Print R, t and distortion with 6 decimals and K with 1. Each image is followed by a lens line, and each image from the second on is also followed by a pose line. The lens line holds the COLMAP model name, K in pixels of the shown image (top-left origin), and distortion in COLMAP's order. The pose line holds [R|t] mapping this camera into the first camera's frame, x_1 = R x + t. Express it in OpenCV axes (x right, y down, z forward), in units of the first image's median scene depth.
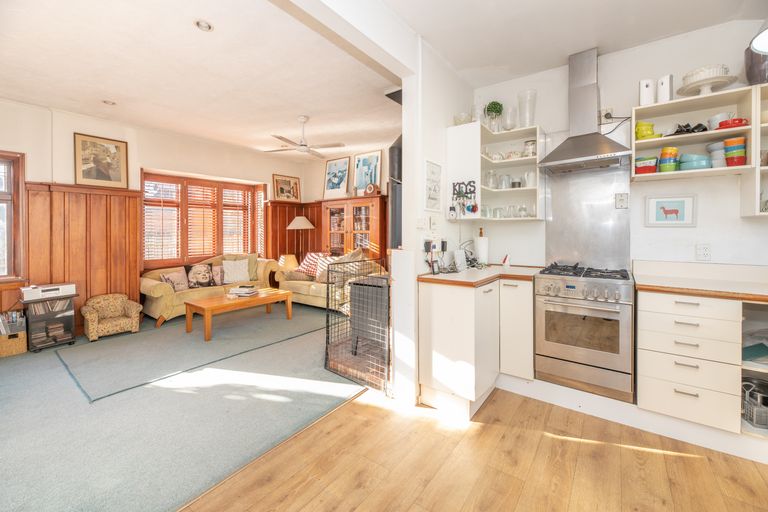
lens RADIAL K [[318.2, 0, 383.9], [0, 318.2, 234.4], [0, 0, 1]] dist [0.000204, 0.000166]
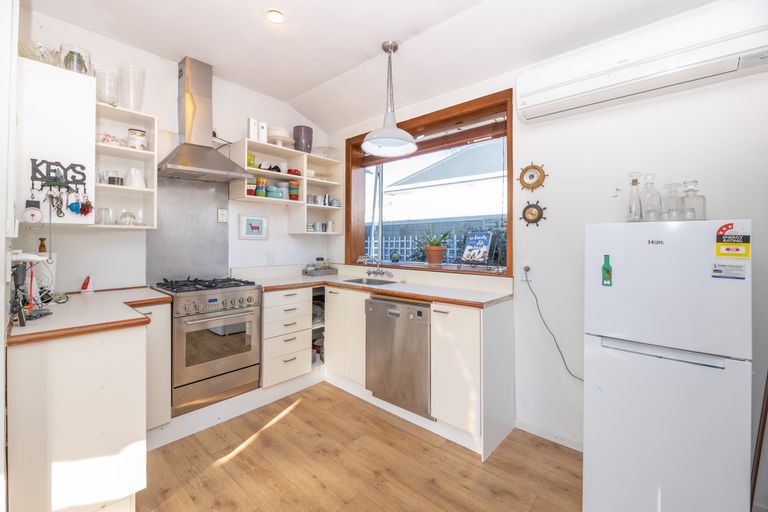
lens RADIAL K [[321.6, 0, 382.8], [0, 321.6, 239.5], [0, 0, 1]] dist [-0.000859, -0.000195]
pose [[0.098993, 0.008581, 0.995051, -0.353192], [0.008620, 0.999918, -0.009481, -0.008046], [-0.995051, 0.009516, 0.098911, 0.390451]]
